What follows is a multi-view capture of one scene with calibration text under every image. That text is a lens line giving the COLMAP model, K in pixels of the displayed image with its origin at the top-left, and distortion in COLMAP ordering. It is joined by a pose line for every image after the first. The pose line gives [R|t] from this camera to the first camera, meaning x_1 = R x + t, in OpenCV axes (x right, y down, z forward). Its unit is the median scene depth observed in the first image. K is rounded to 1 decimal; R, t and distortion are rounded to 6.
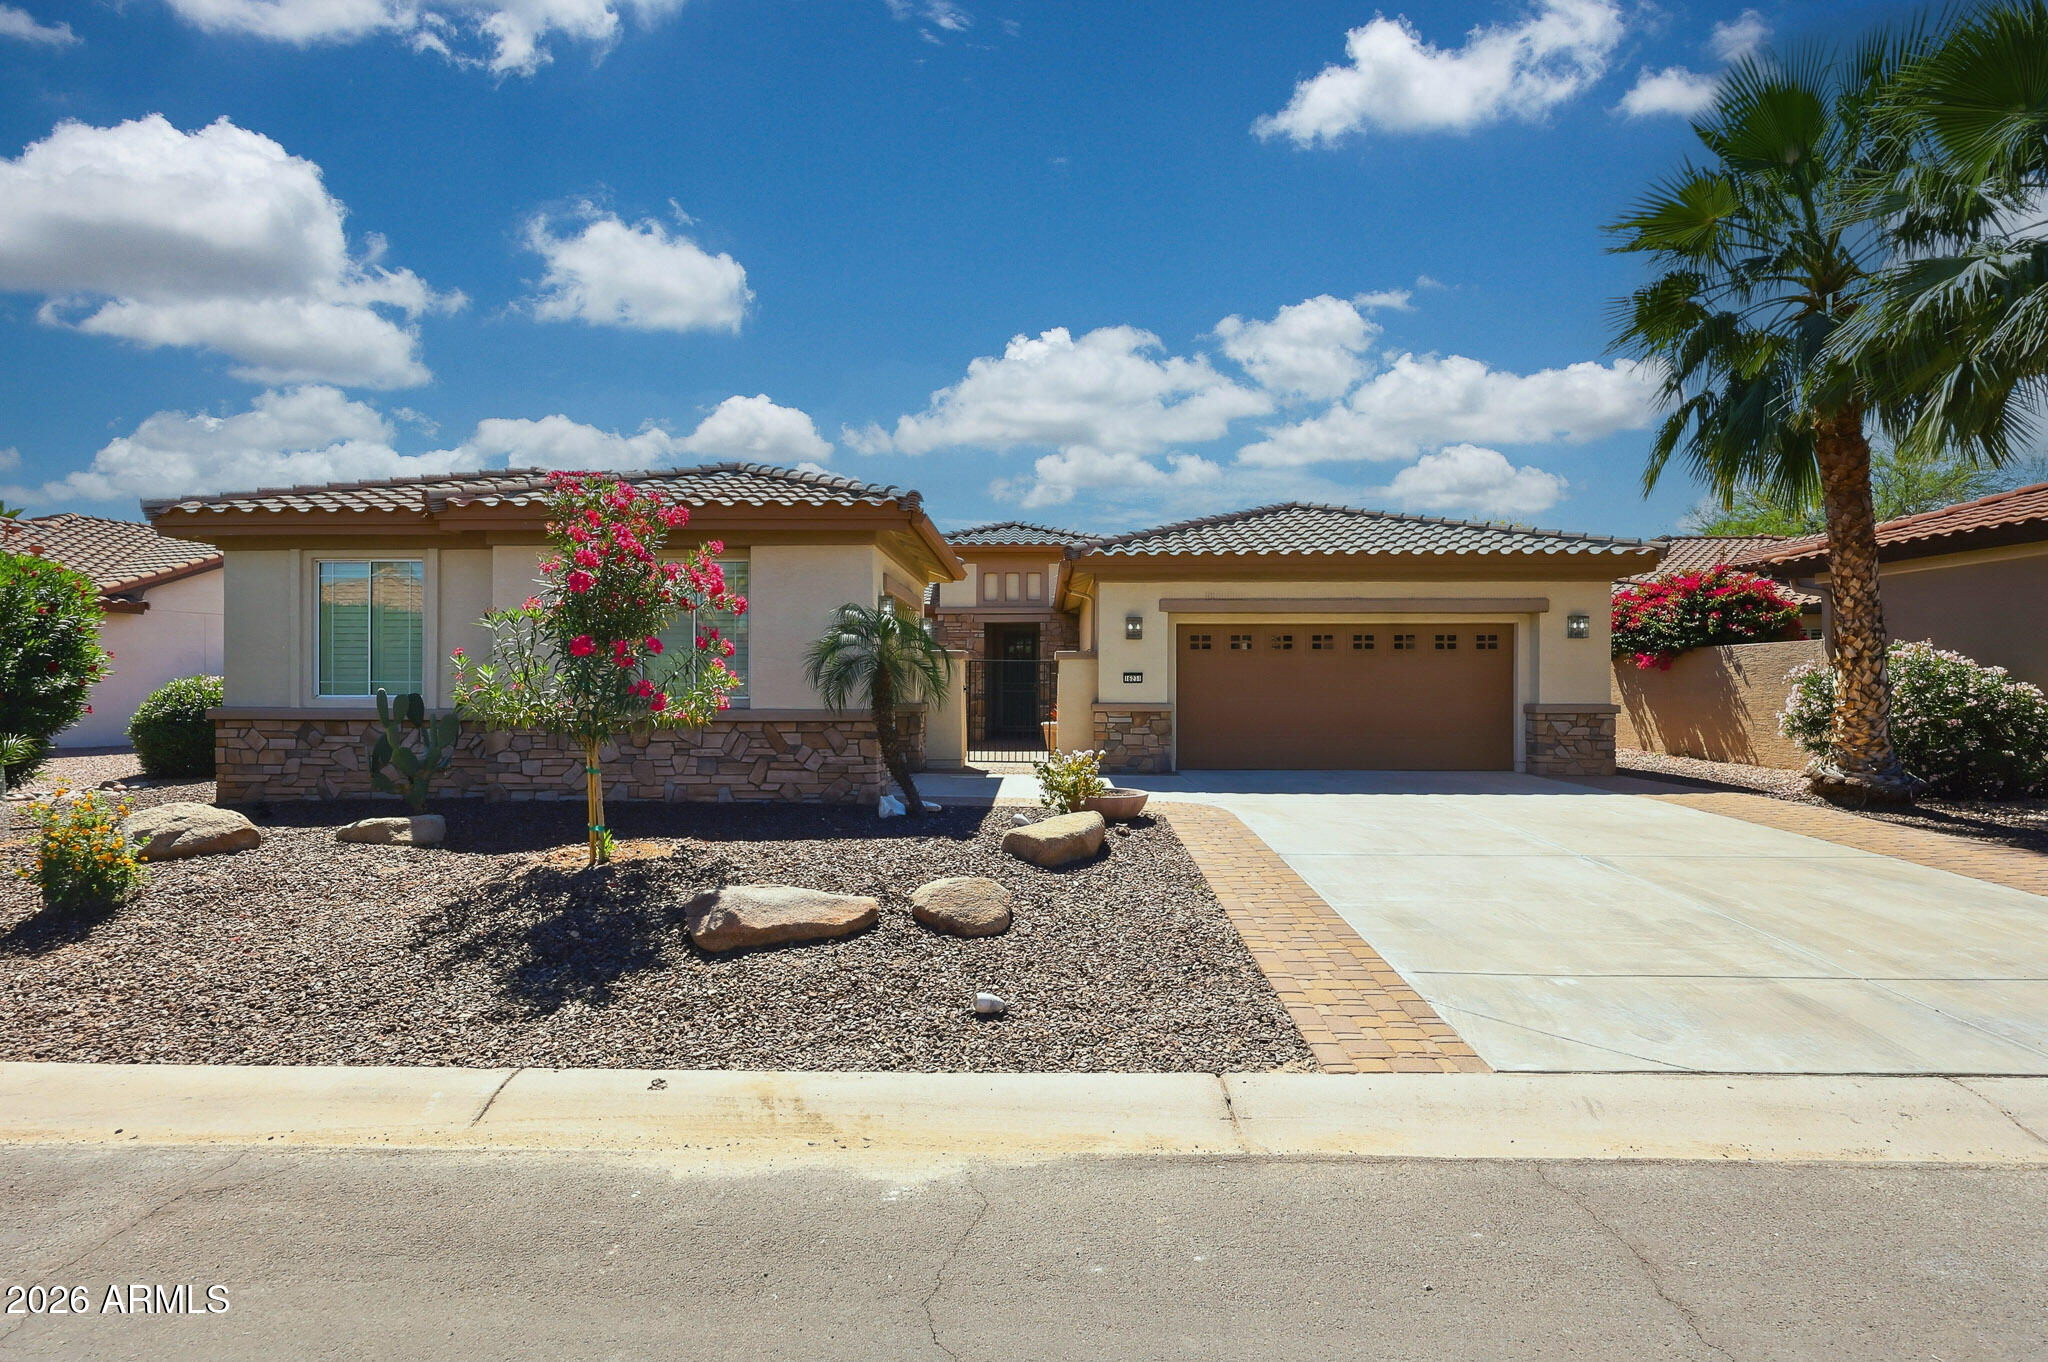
lens RADIAL K [[915.6, 0, 1024.0], [0, 915.6, 681.0], [0, 0, 1]] dist [-0.001951, -0.000339]
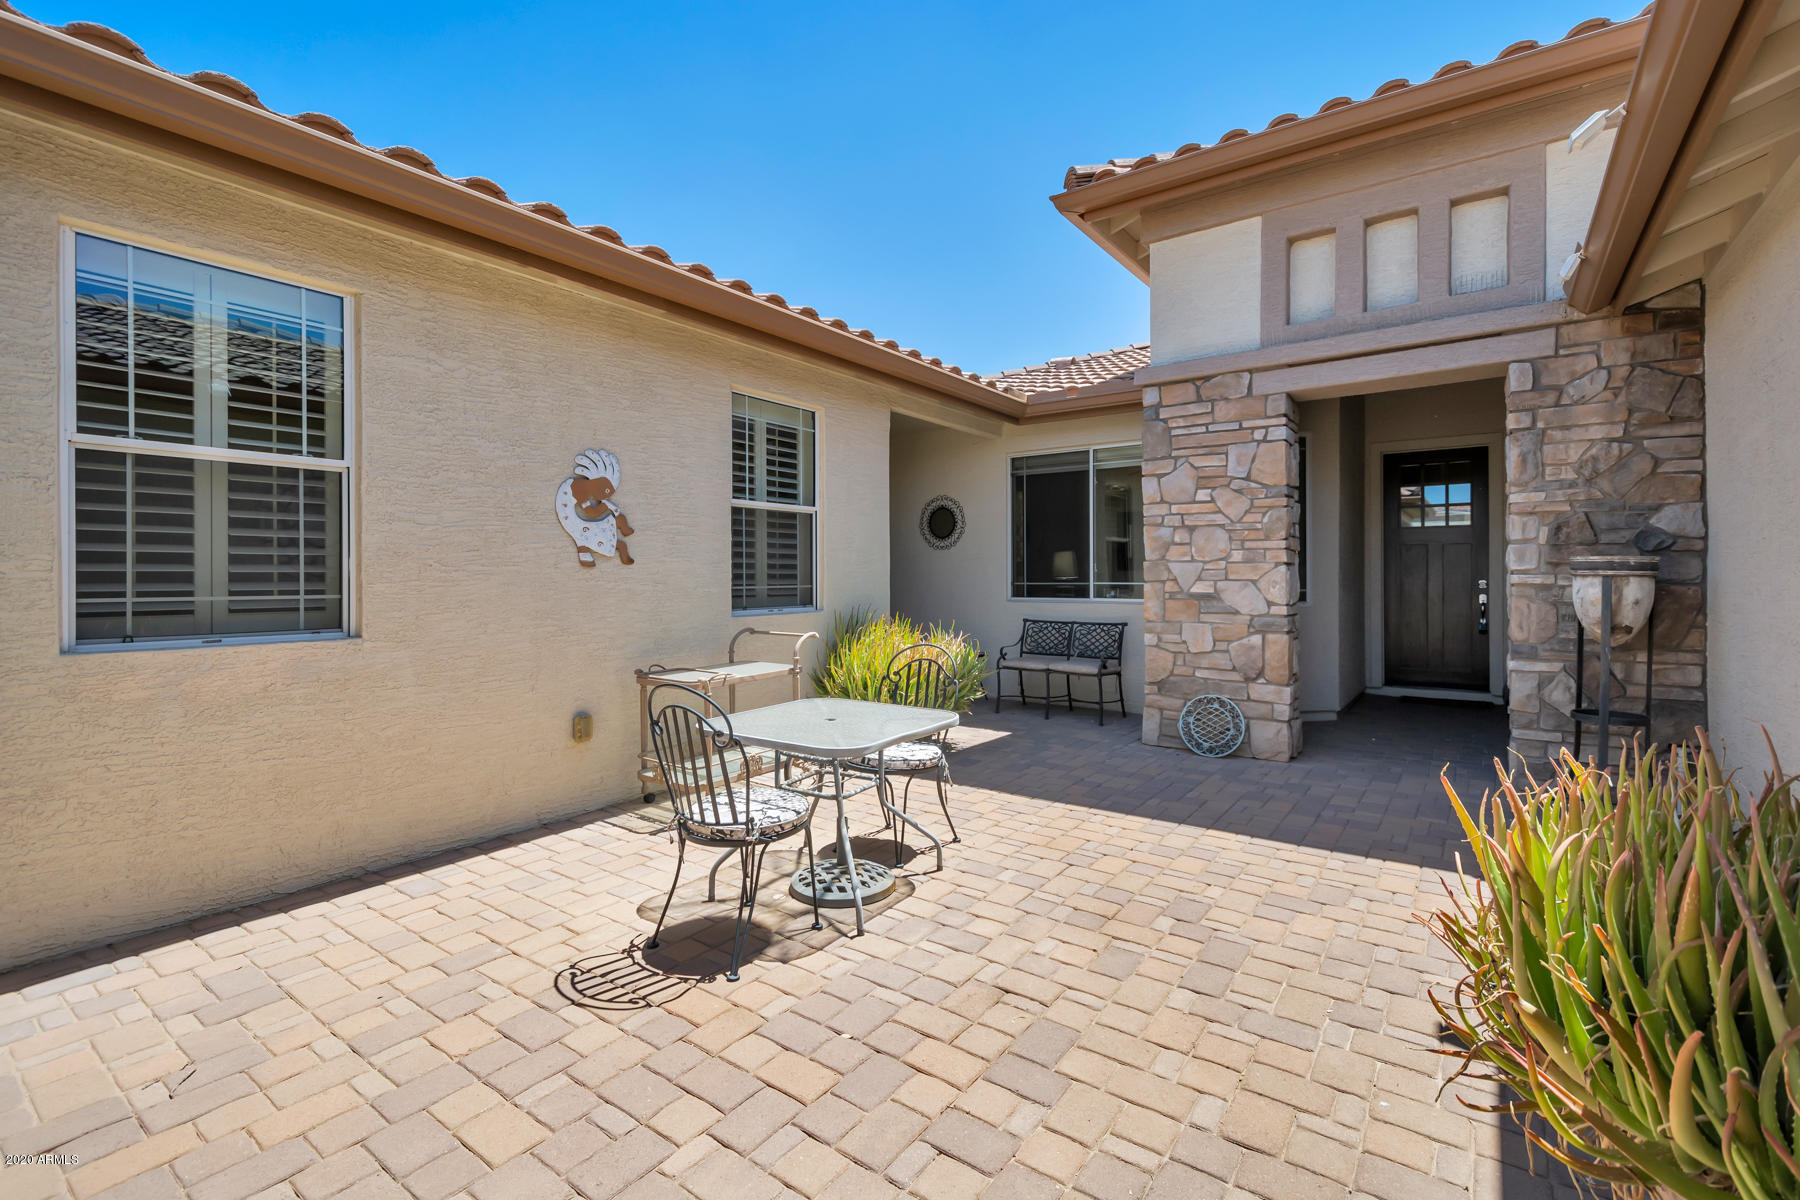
lens RADIAL K [[786.8, 0, 900.9], [0, 786.8, 585.1], [0, 0, 1]] dist [0.001464, -0.003768]
pose [[0.827223, 0.003598, -0.561862, -0.000411], [0.001761, 0.999958, 0.008996, 0.001342], [0.561870, -0.008431, 0.827182, 0.691984]]
